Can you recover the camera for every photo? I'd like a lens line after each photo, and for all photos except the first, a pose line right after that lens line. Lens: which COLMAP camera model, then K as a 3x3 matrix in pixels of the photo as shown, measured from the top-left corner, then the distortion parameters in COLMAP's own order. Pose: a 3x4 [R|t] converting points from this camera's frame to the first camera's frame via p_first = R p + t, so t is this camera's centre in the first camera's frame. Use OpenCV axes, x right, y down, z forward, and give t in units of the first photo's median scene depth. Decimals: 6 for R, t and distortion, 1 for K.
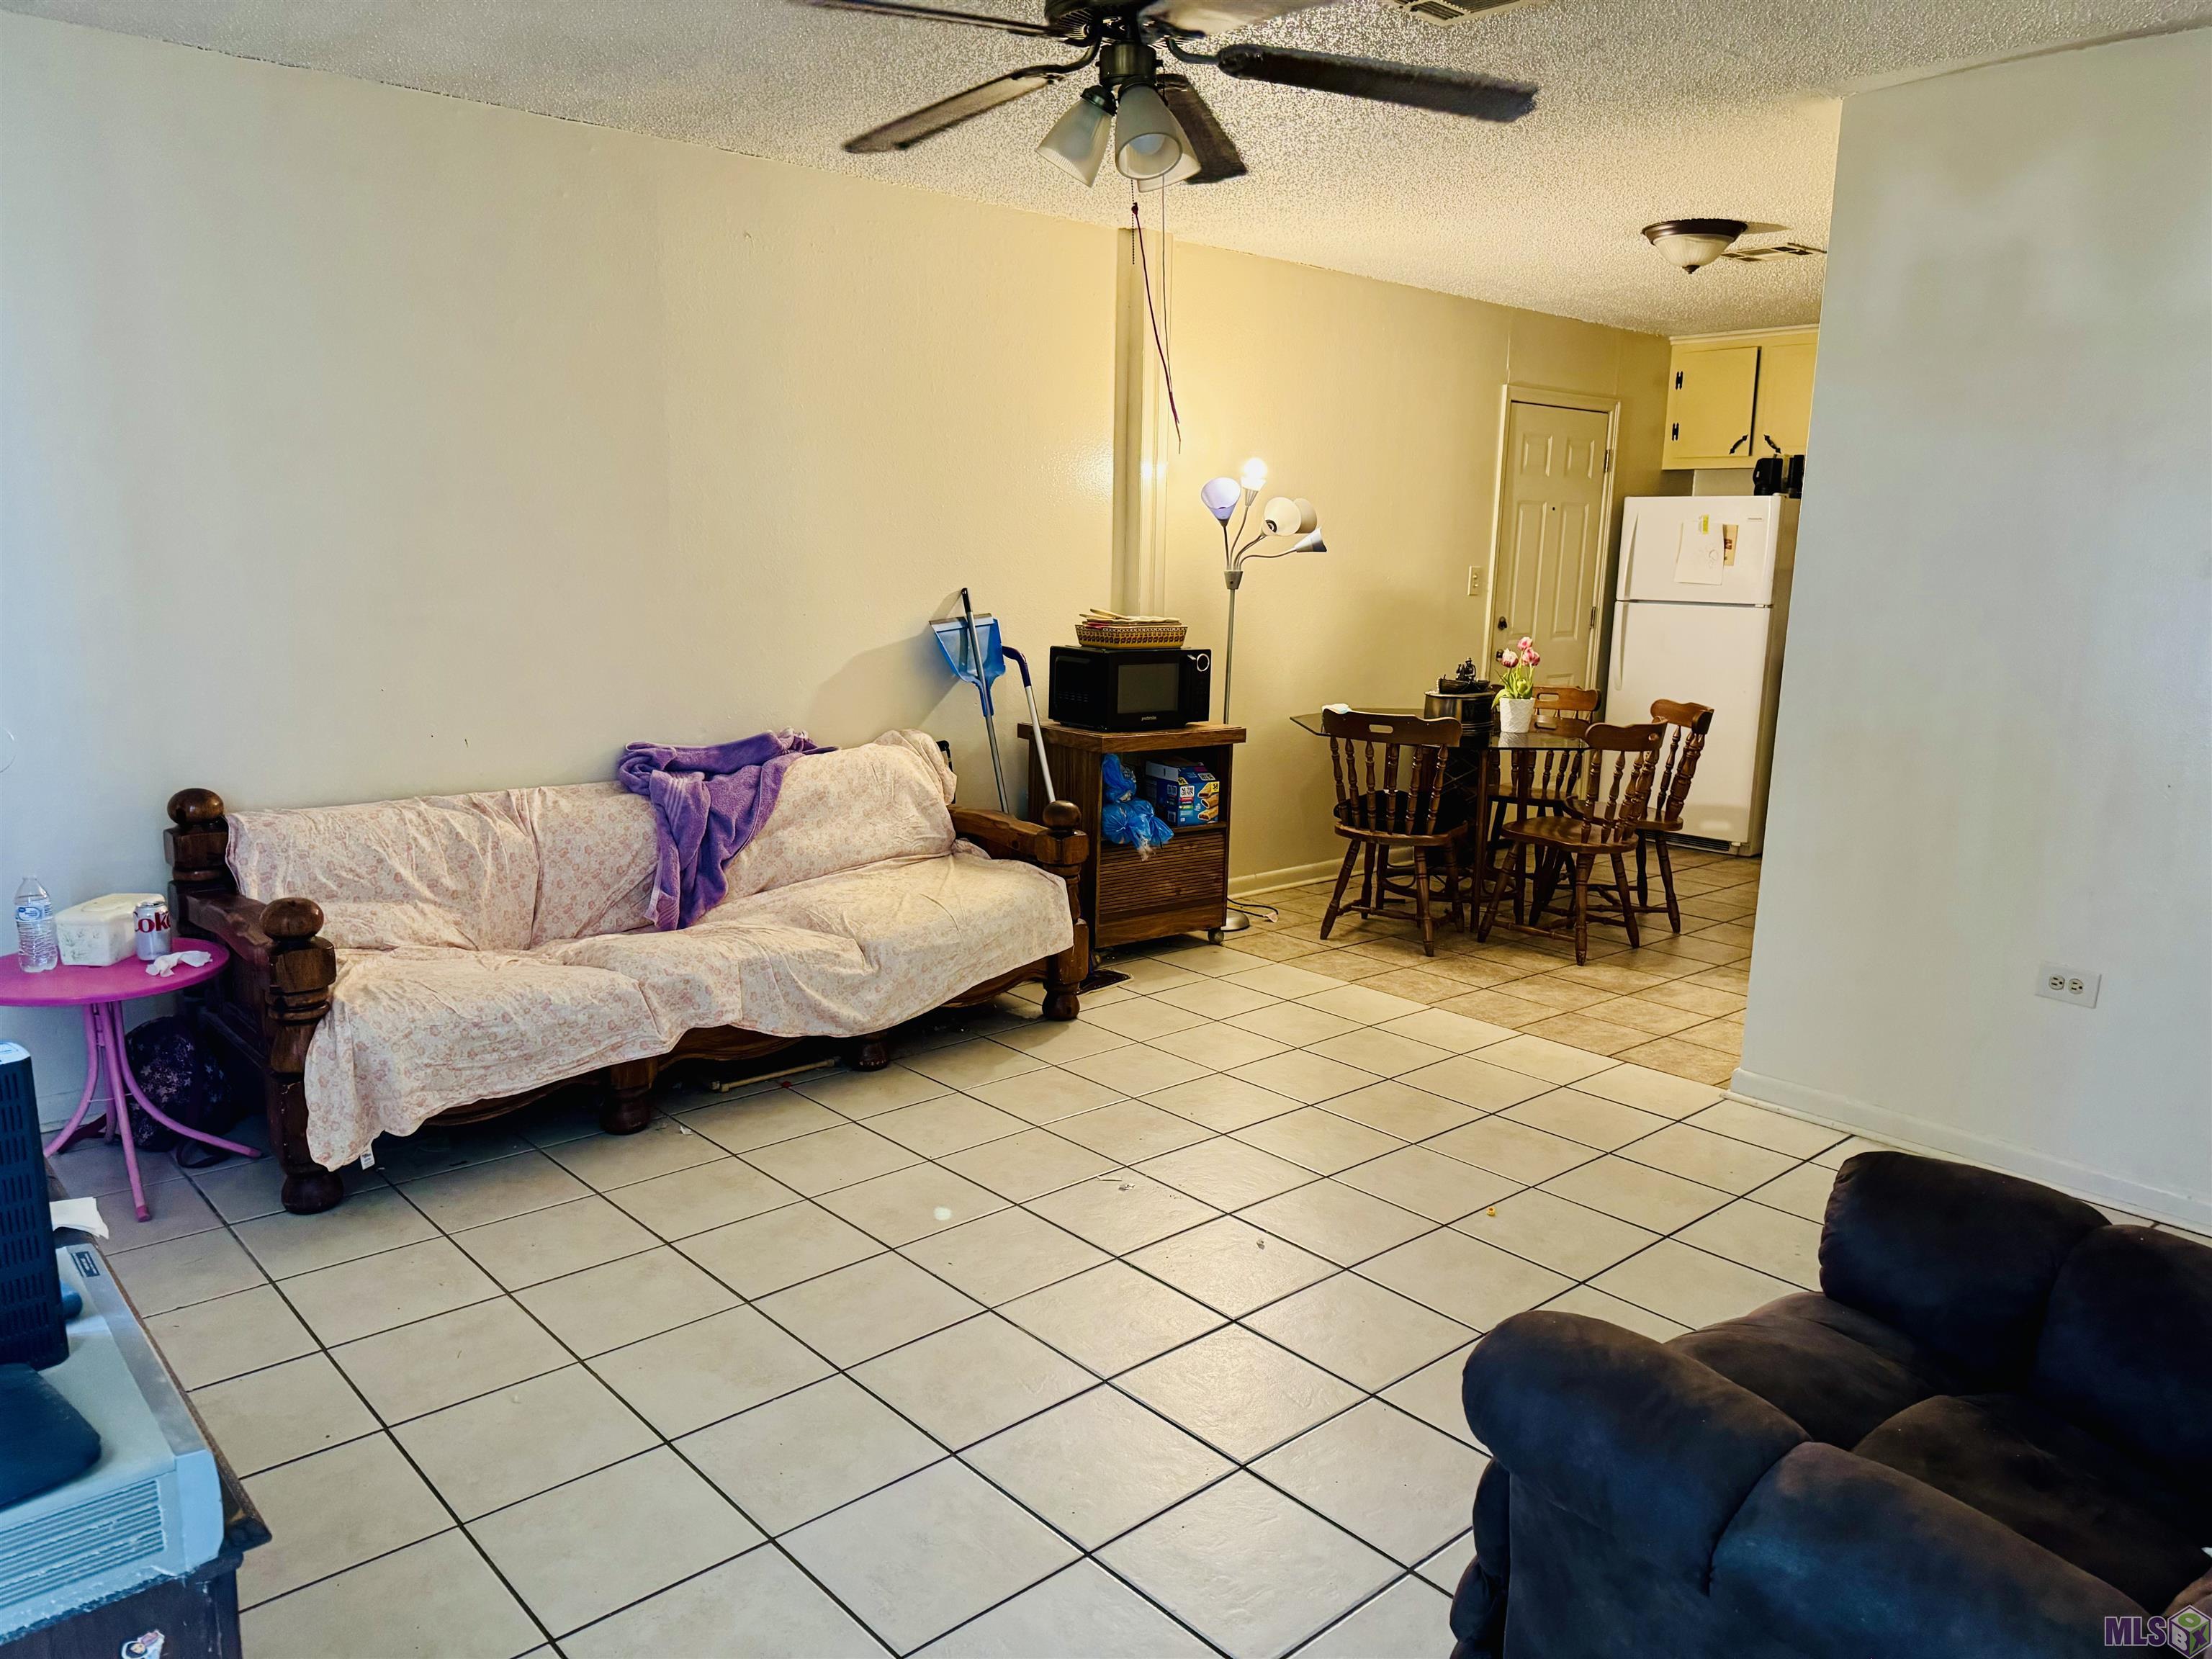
lens RADIAL K [[1545.4, 0, 1108.3], [0, 1545.4, 831.9], [0, 0, 1]] dist [0.027113, -0.038136]
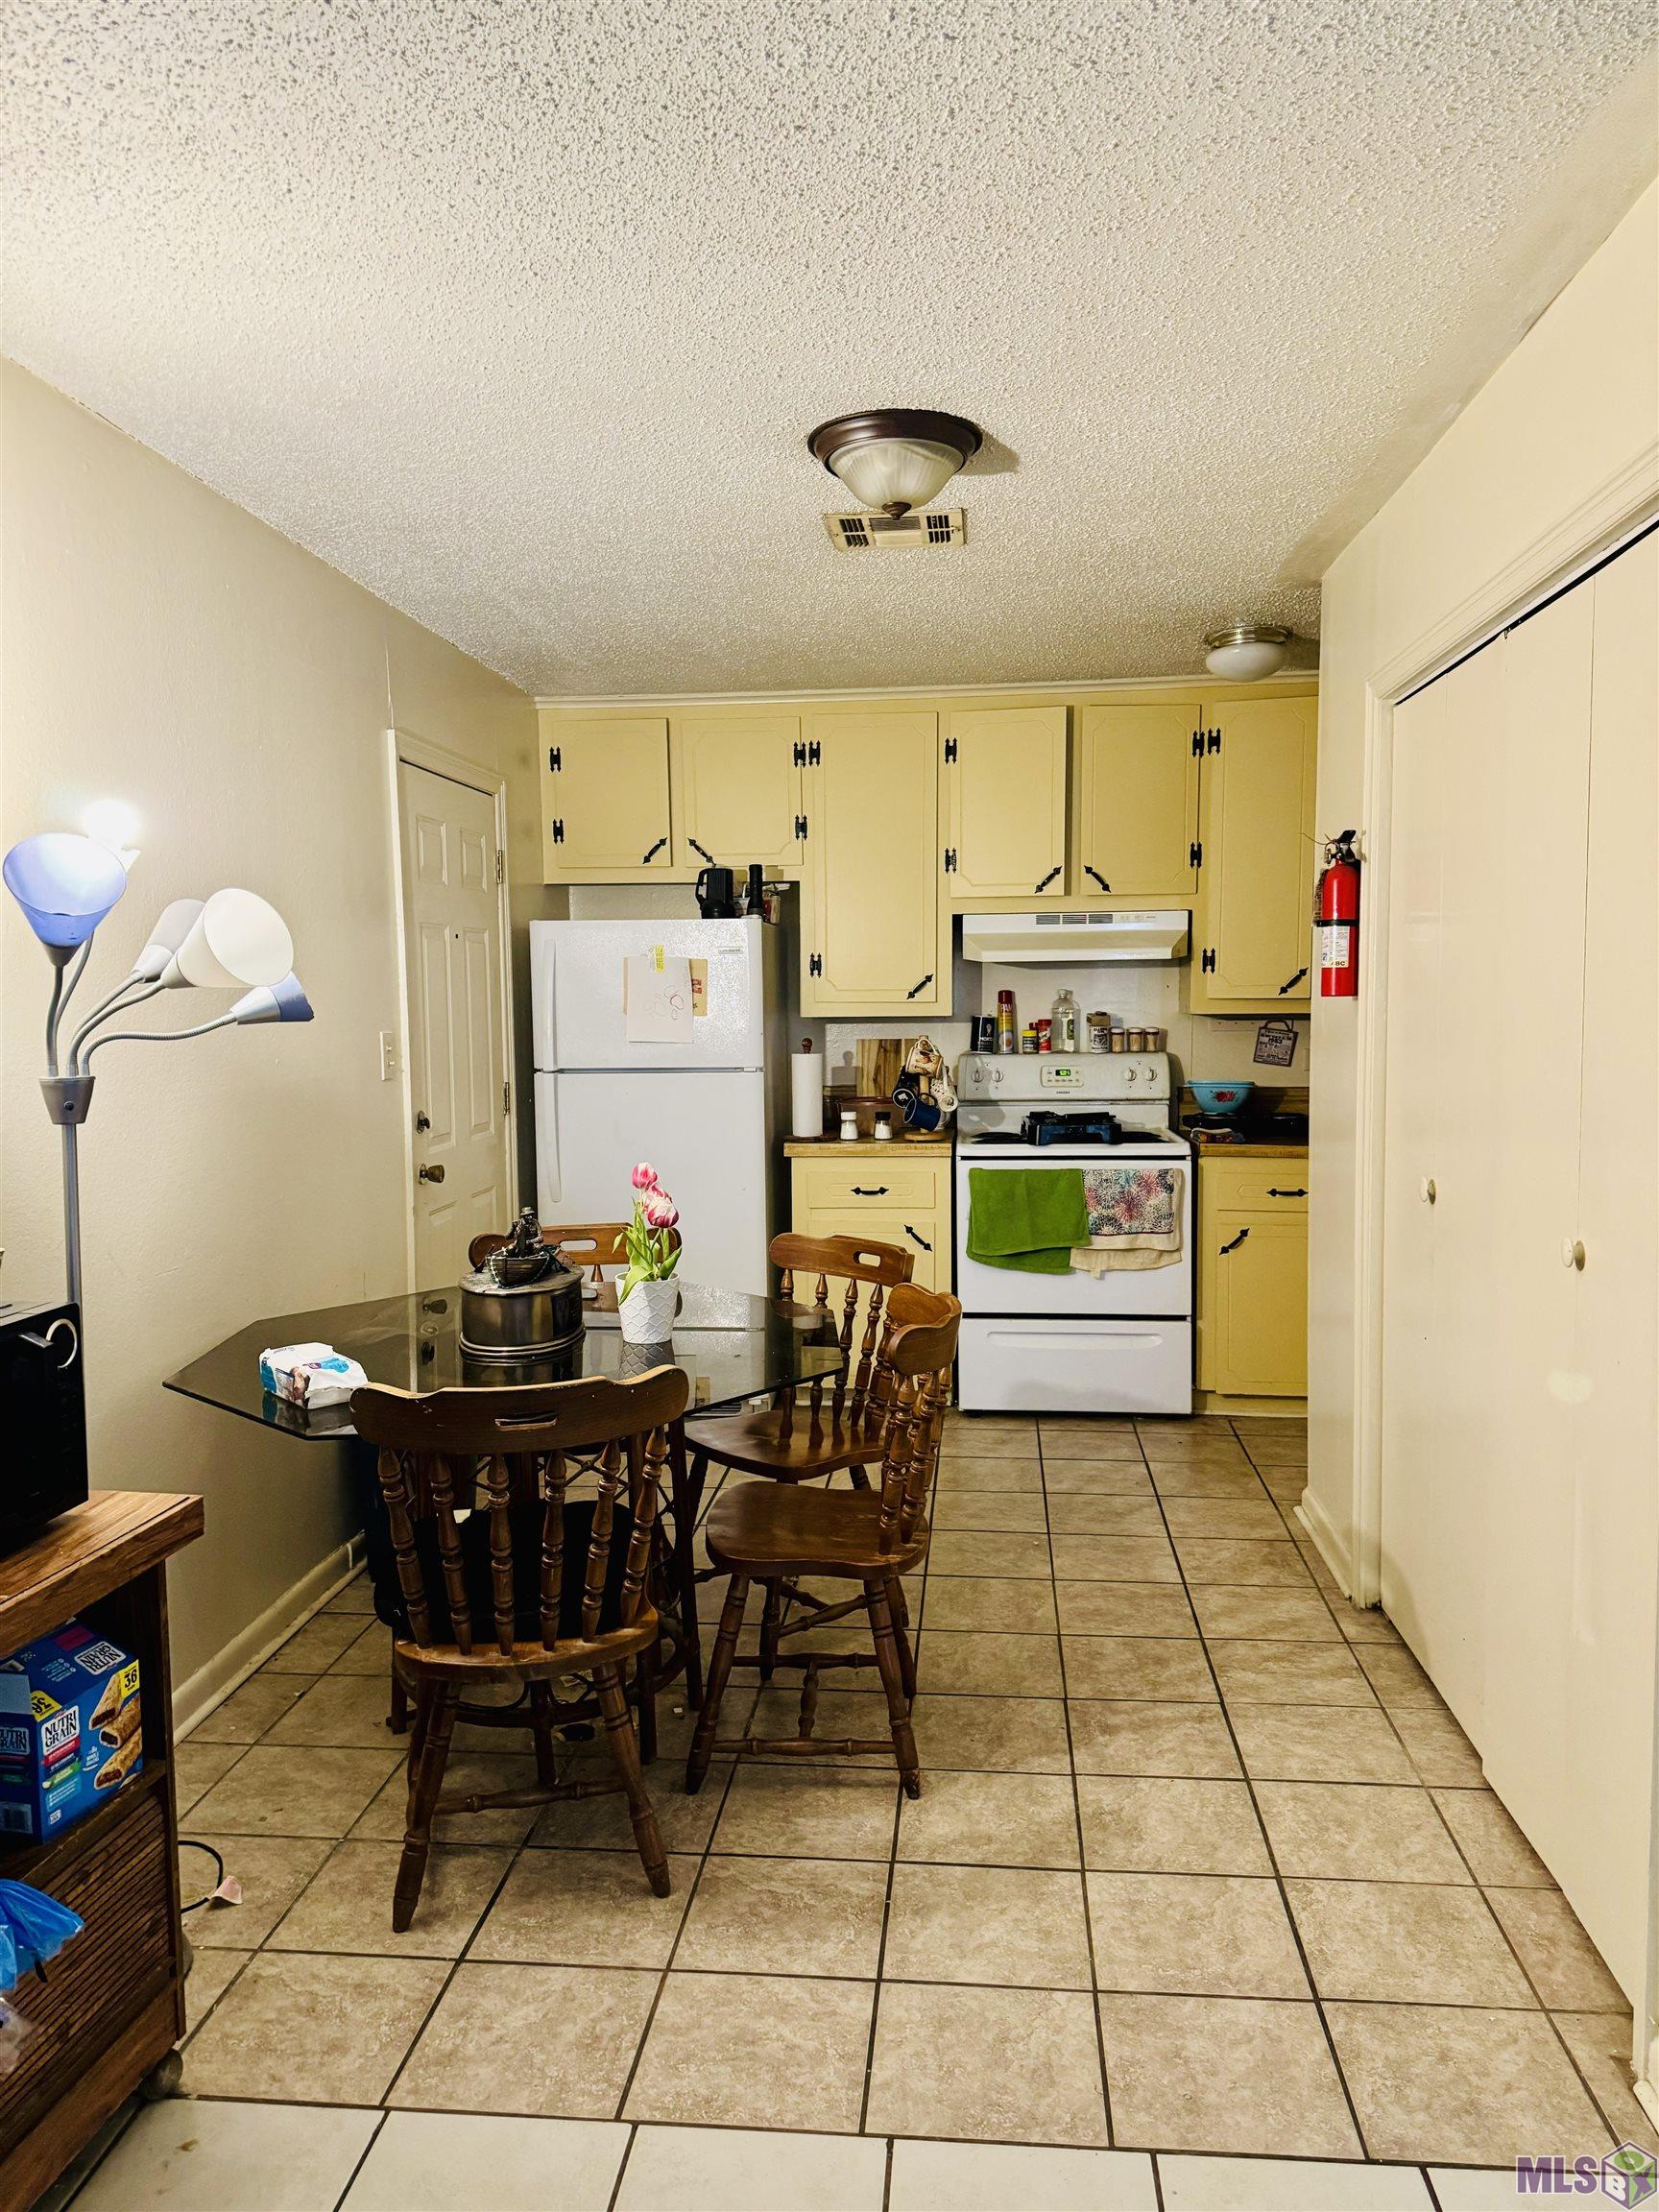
lens RADIAL K [[1545.4, 0, 831.2], [0, 1545.4, 1120.3], [0, 0, 1]] dist [0.027113, -0.038136]
pose [[0.736189, -0.081622, 0.671837, -0.045589], [0.147746, 0.988140, -0.041848, -0.127896], [-0.660453, 0.130069, 0.739516, 0.661621]]
